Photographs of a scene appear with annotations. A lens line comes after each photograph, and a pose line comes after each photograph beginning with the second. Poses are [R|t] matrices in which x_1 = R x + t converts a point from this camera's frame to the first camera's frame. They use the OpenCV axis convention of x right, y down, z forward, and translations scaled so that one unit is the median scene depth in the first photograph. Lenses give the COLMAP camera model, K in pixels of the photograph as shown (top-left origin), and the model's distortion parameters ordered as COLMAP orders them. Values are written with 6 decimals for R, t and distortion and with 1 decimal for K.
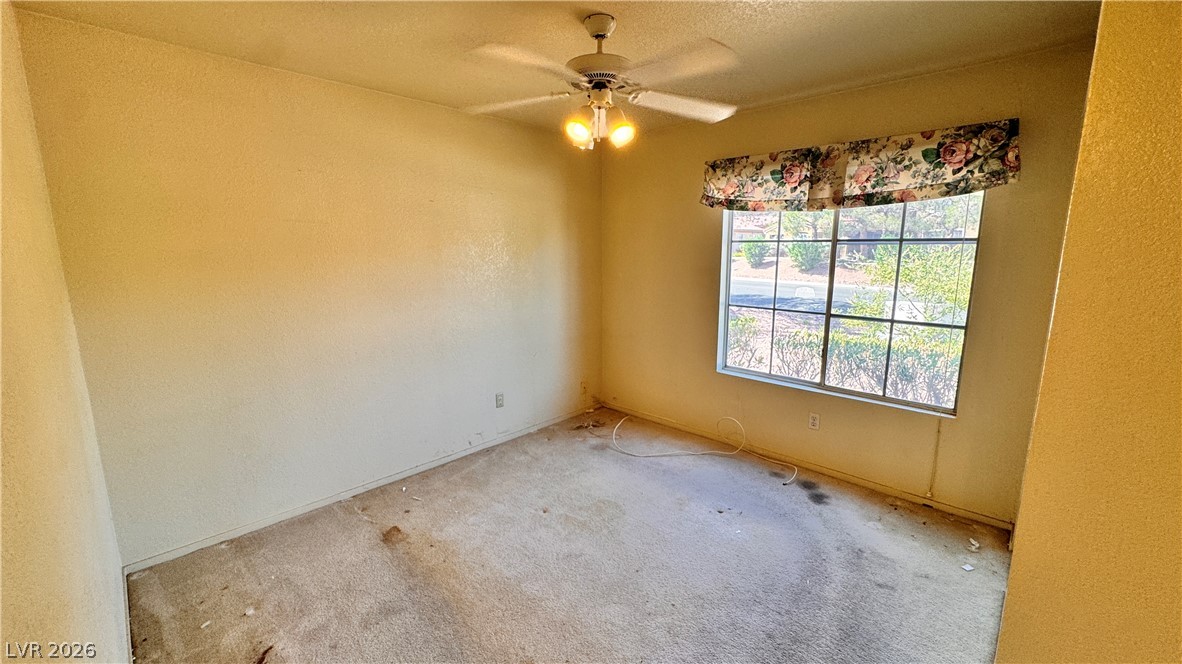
lens RADIAL K [[475.0, 0, 594.8], [0, 475.0, 335.5], [0, 0, 1]] dist [-0.000640, 0.000702]
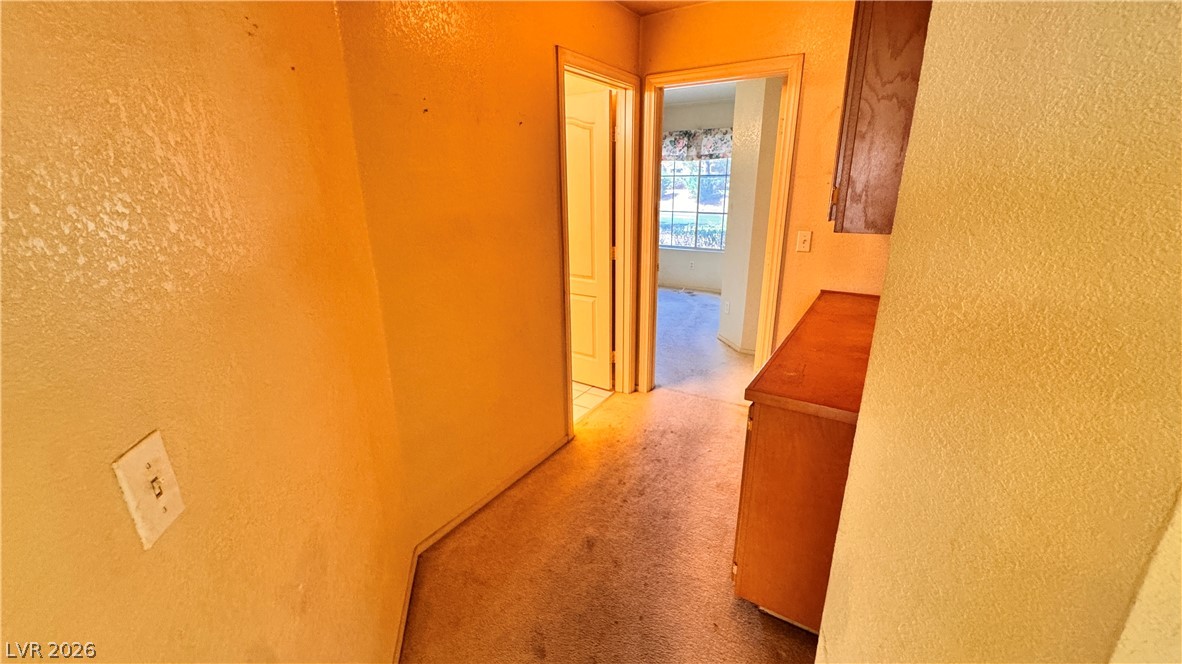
lens RADIAL K [[475.0, 0, 592.9], [0, 475.0, 328.2], [0, 0, 1]] dist [-0.000640, 0.000702]
pose [[0.981541, -0.057912, 0.182274, -0.408062], [0.036480, 0.992246, 0.118815, 0.220719], [-0.187741, -0.109972, 0.976043, -1.116588]]
